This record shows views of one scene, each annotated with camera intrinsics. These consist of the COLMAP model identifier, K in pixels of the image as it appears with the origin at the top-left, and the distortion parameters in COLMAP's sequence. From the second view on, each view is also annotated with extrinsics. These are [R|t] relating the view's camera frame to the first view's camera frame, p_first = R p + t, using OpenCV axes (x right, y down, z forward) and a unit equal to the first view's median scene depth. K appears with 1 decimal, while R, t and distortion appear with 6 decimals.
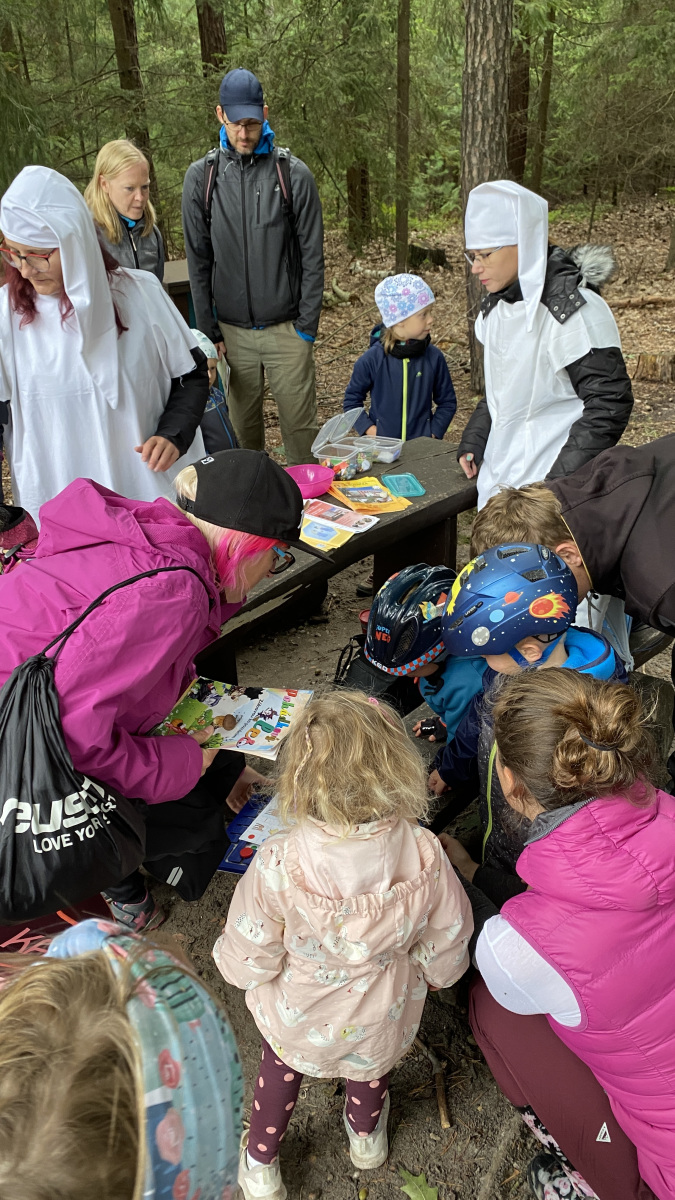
lens RADIAL K [[876.1, 0, 356.3], [0, 876.1, 598.7], [0, 0, 1]] dist [0.021834, -0.001609]
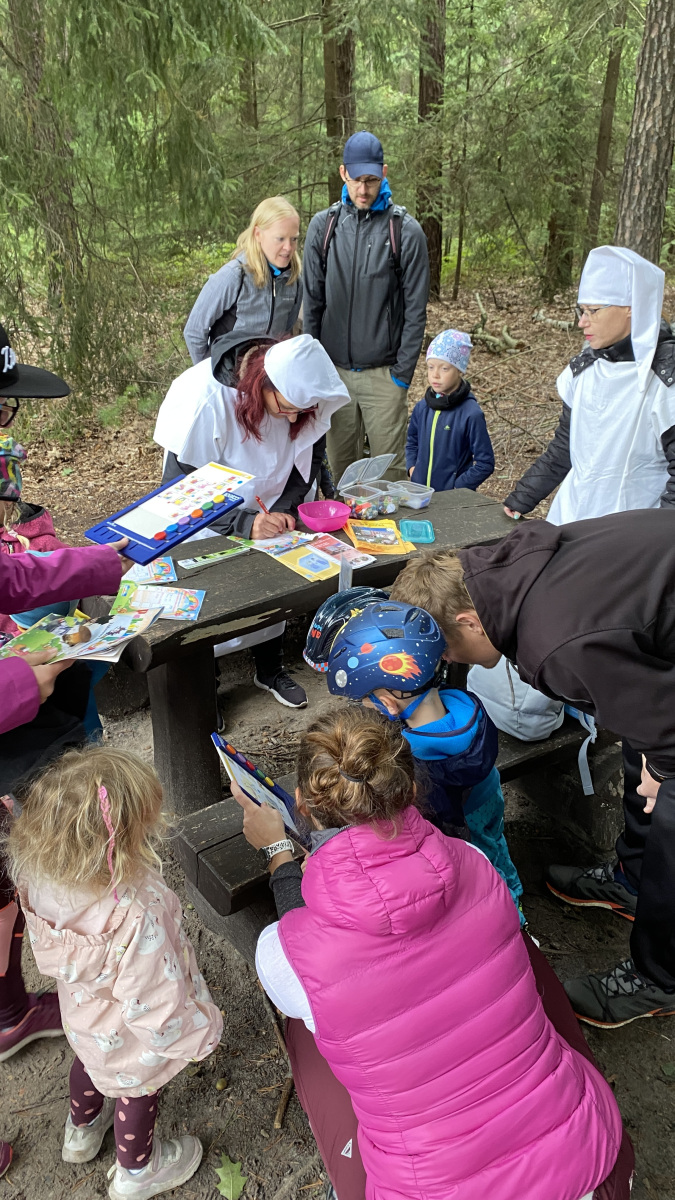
lens RADIAL K [[876.1, 0, 356.3], [0, 876.1, 598.7], [0, 0, 1]] dist [0.021834, -0.001609]
pose [[0.976066, 0.135183, -0.170357, 0.110591], [-0.142076, 0.989434, -0.028889, -0.005779], [0.164652, 0.052401, 0.984959, -0.024701]]
